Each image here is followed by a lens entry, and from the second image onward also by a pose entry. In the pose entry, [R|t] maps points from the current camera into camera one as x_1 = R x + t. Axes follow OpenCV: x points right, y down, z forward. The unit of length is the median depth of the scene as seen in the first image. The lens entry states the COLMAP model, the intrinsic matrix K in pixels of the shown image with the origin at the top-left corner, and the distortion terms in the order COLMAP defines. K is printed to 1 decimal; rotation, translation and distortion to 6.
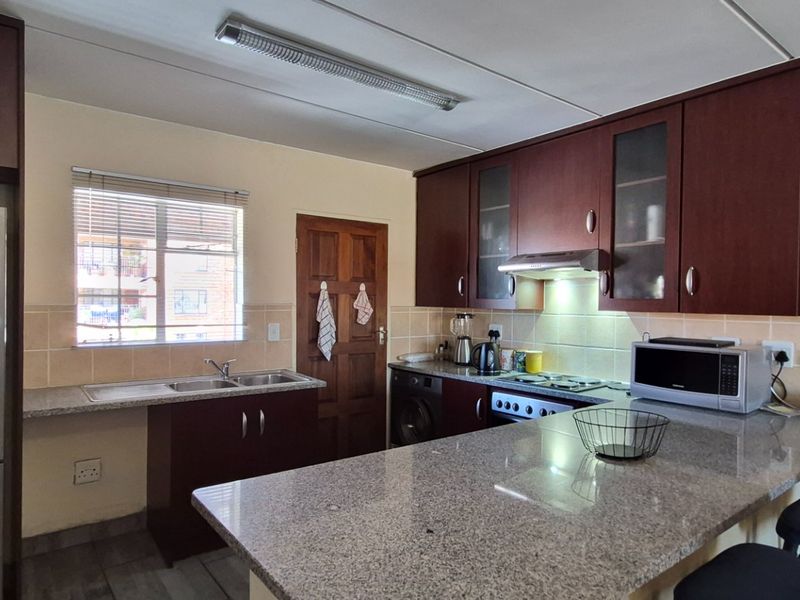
lens RADIAL K [[512.2, 0, 393.5], [0, 512.2, 306.3], [0, 0, 1]] dist [0.005738, 0.001851]
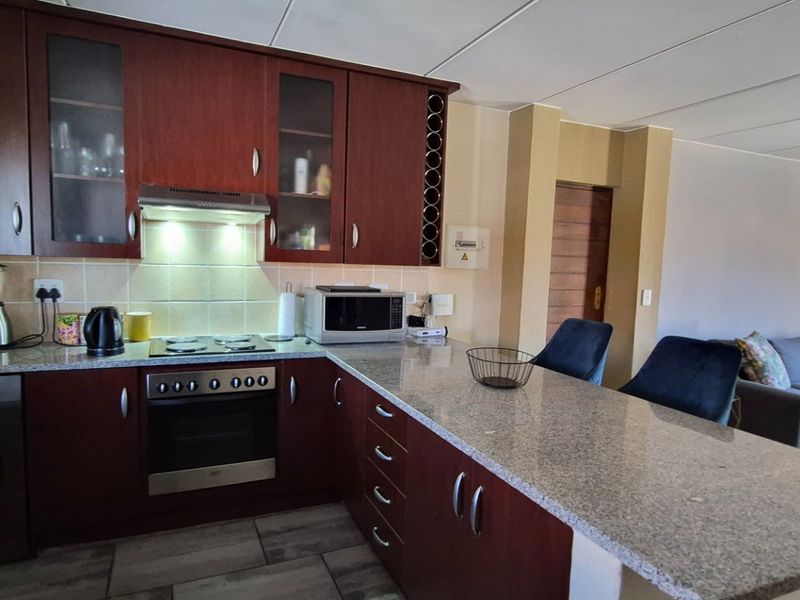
lens RADIAL K [[516.6, 0, 386.6], [0, 516.6, 301.1], [0, 0, 1]] dist [-0.002729, -0.005085]
pose [[0.249211, -0.081190, 0.965040, -0.476907], [-0.020657, 0.995807, 0.089113, -0.007677], [-0.968229, -0.042143, 0.246489, 0.578961]]
